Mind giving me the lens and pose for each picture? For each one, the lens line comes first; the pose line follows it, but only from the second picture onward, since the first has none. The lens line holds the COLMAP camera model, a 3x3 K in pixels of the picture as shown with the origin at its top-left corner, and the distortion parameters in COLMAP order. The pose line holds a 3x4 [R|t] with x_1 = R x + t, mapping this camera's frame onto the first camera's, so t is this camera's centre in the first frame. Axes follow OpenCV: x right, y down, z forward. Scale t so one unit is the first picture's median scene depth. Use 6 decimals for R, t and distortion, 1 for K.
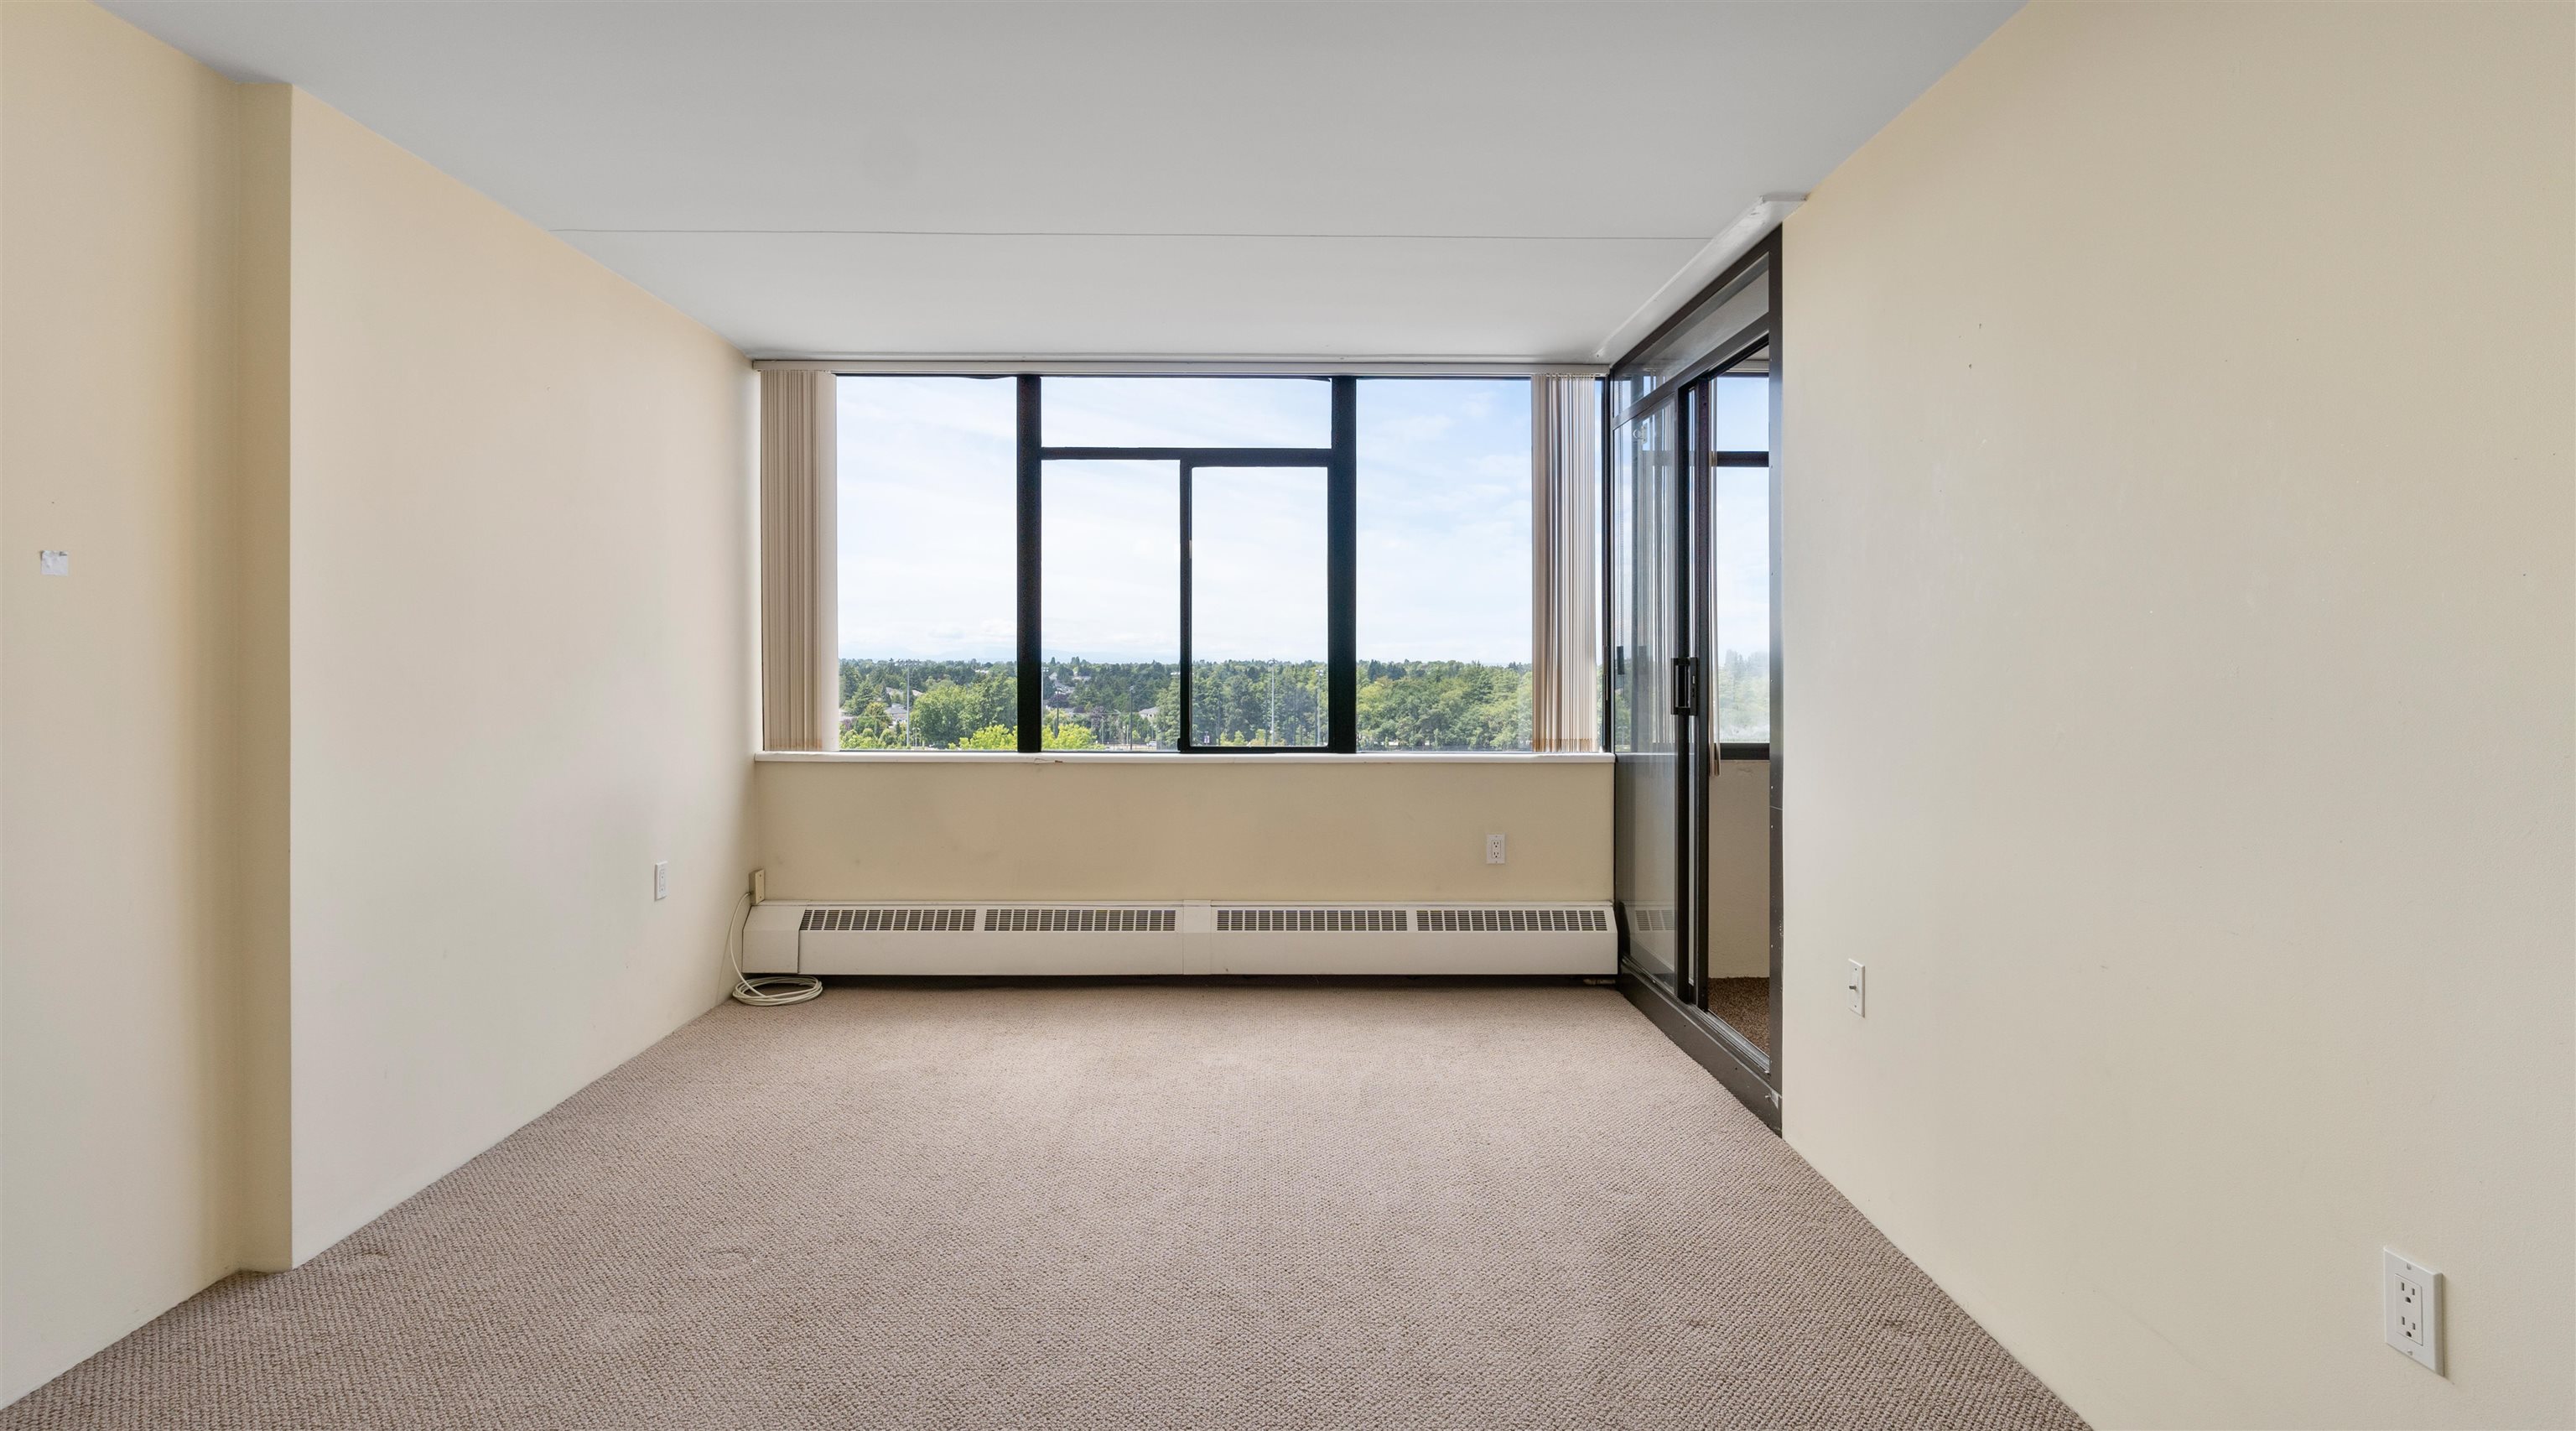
lens RADIAL K [[1234.3, 0, 1259.3], [0, 1234.3, 669.0], [0, 0, 1]] dist [-0.019291, 0.005354]
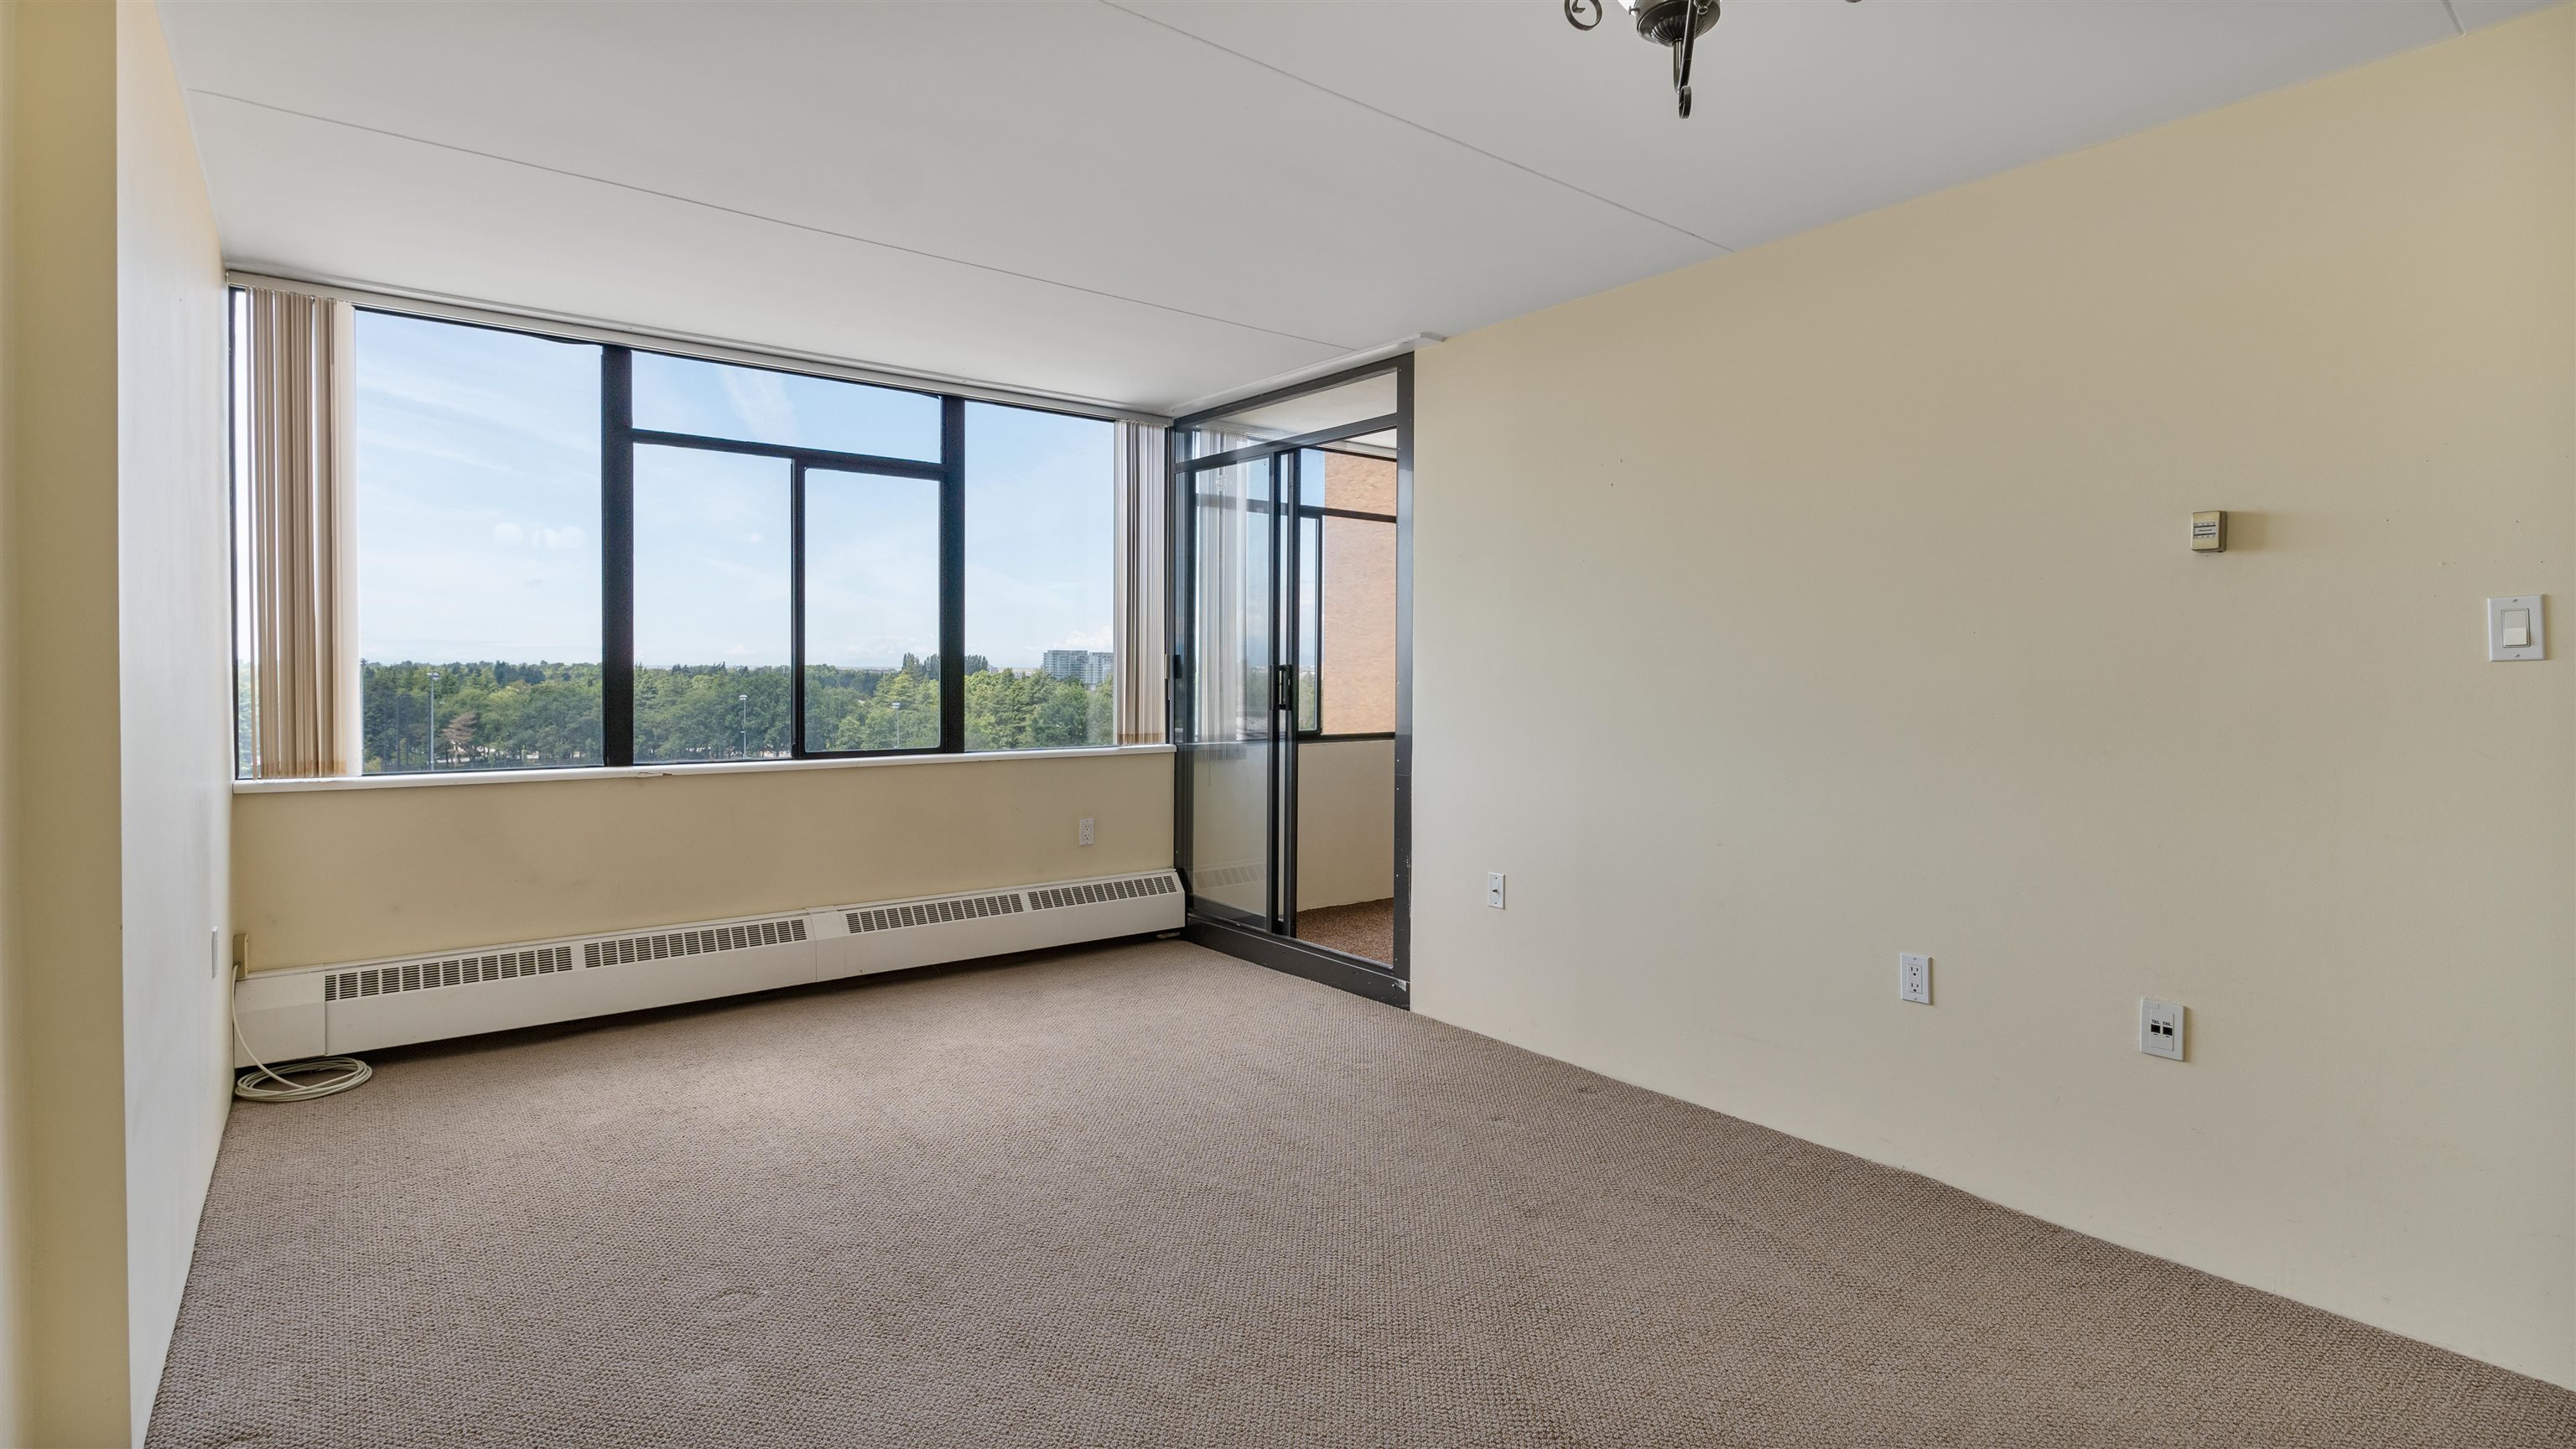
lens RADIAL K [[1211.4, 0, 1280.7], [0, 1211.4, 691.1], [0, 0, 1]] dist [-0.015285, -0.000160]
pose [[0.790833, -0.009086, 0.611965, -0.353827], [-0.000506, 0.999880, 0.015500, -0.001335], [-0.612032, -0.012568, 0.790733, 0.007672]]
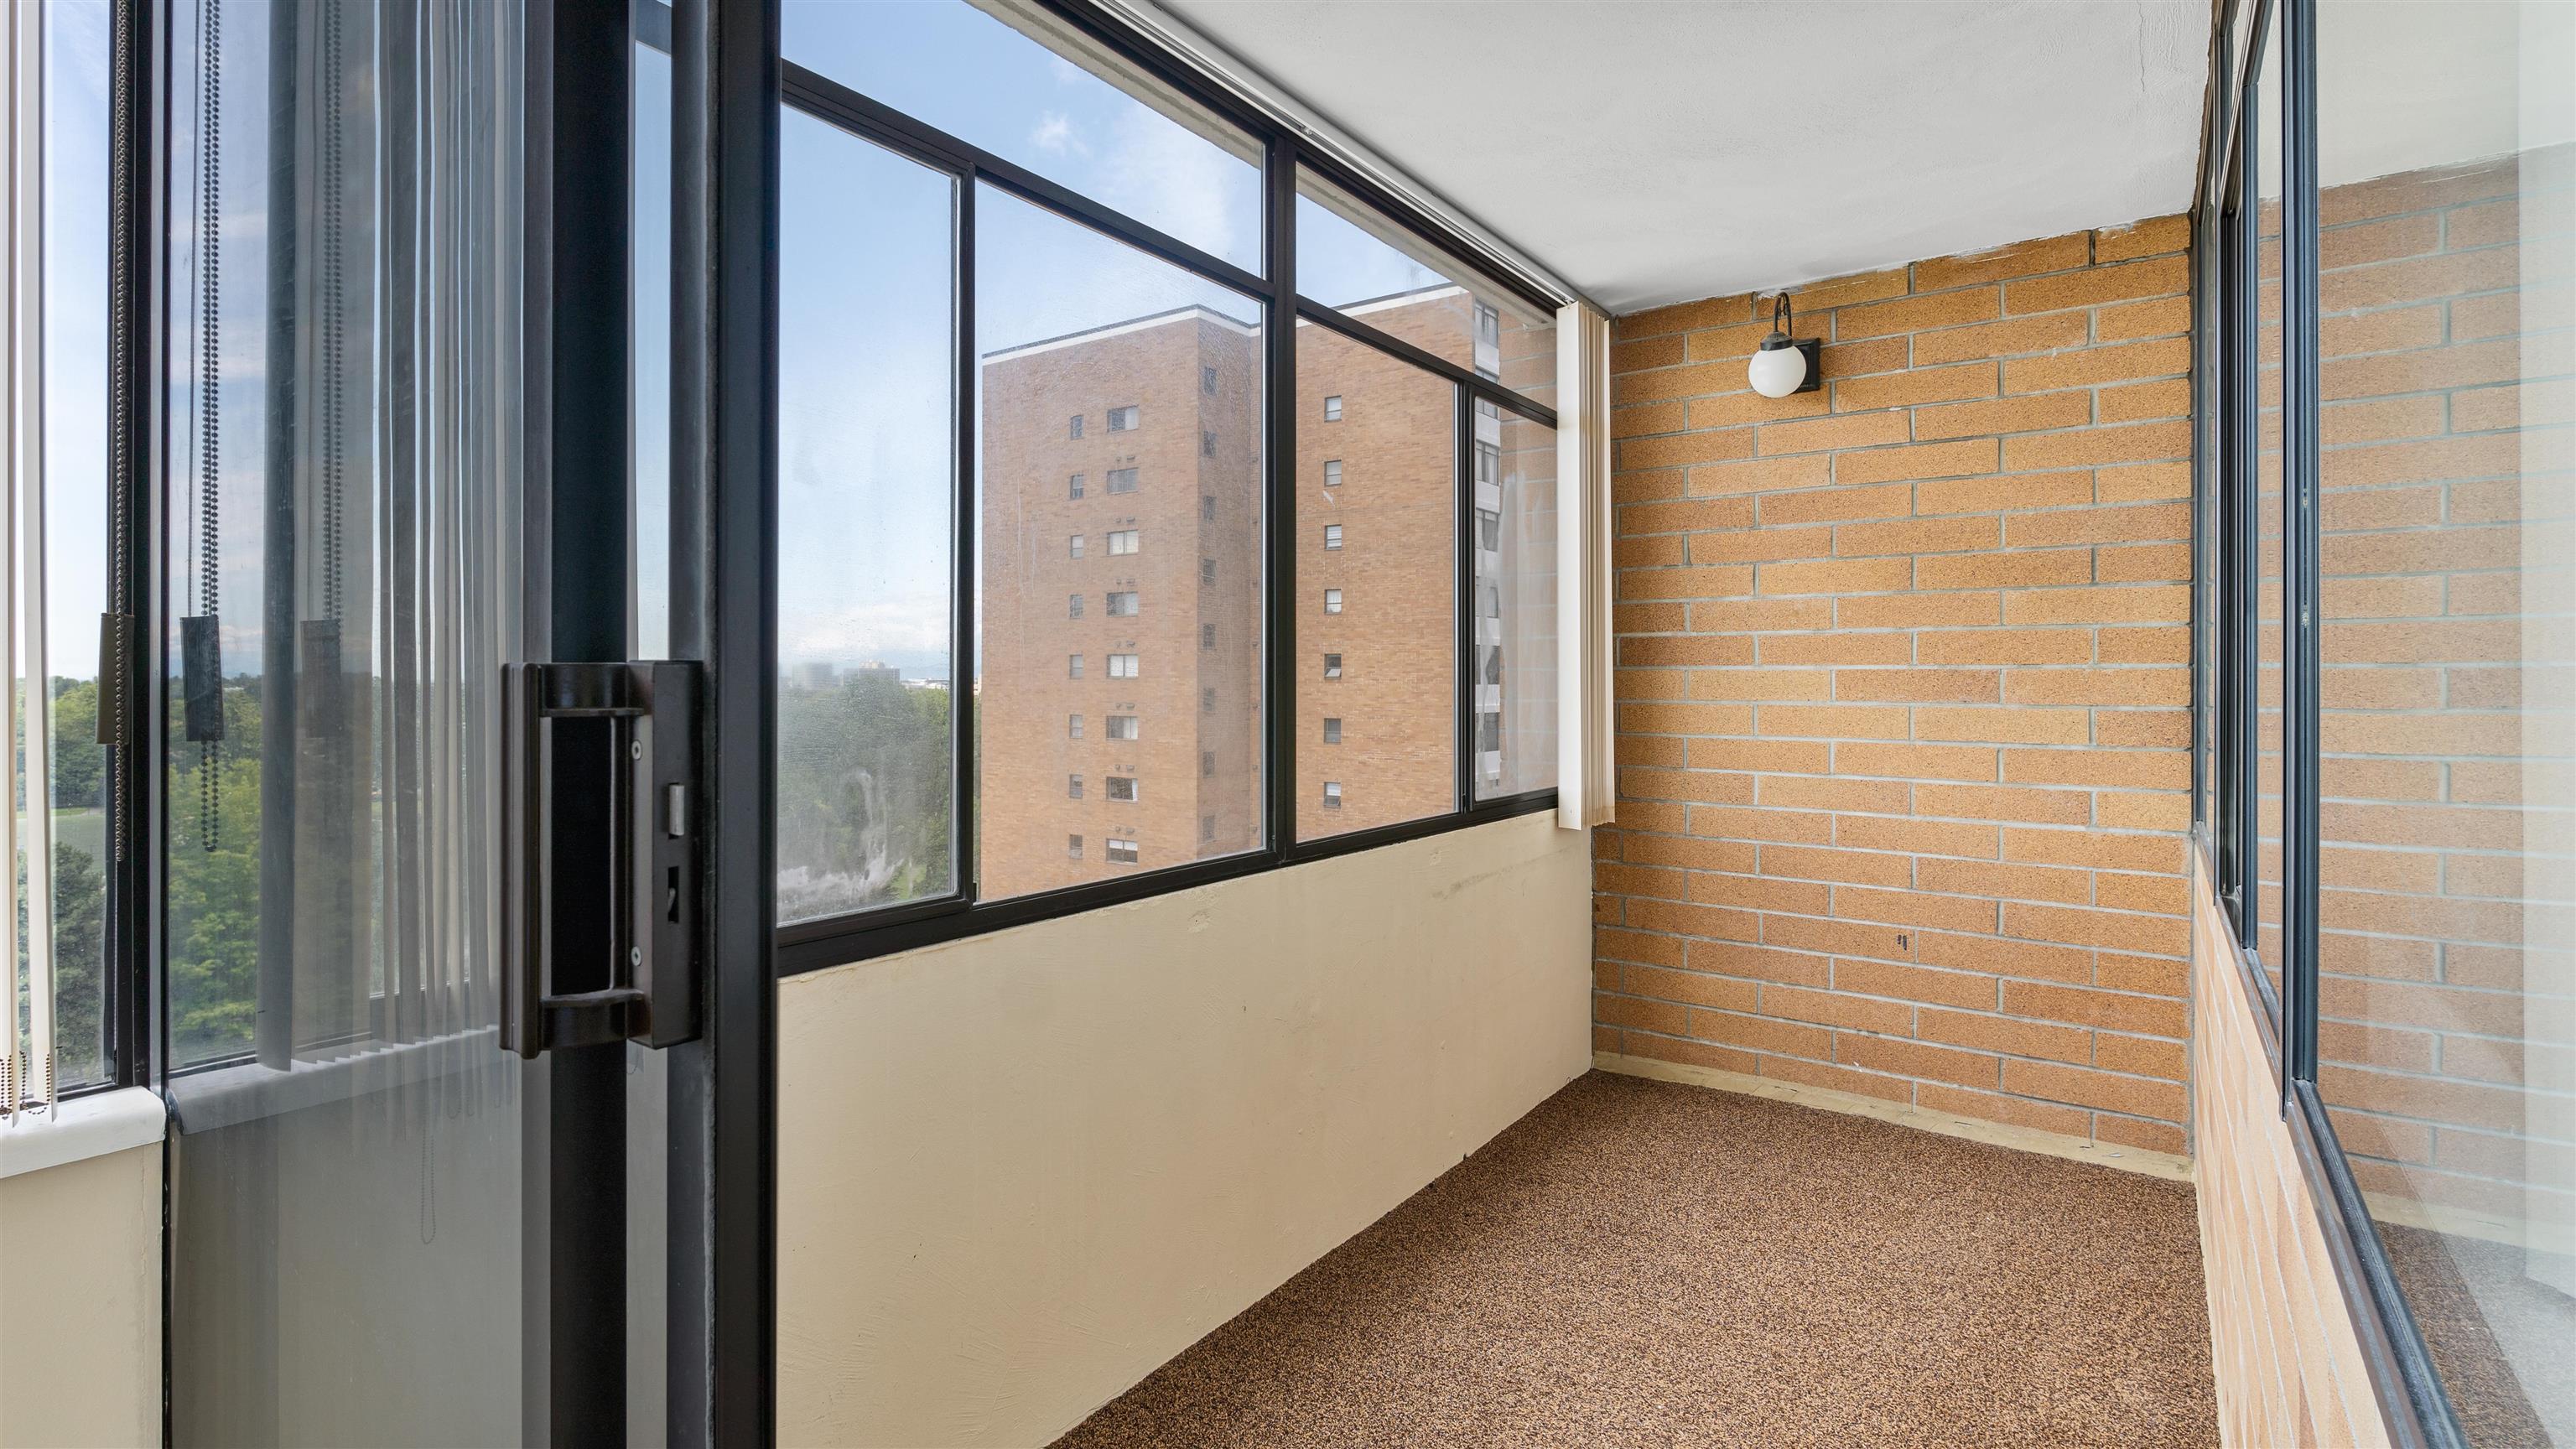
lens RADIAL K [[1211.4, 0, 1280.7], [0, 1211.4, 691.1], [0, 0, 1]] dist [-0.015285, -0.000160]
pose [[0.585255, -0.004537, 0.810837, 0.234103], [0.001223, 0.999988, 0.004713, -0.005308], [-0.810848, -0.001766, 0.585254, 0.719953]]
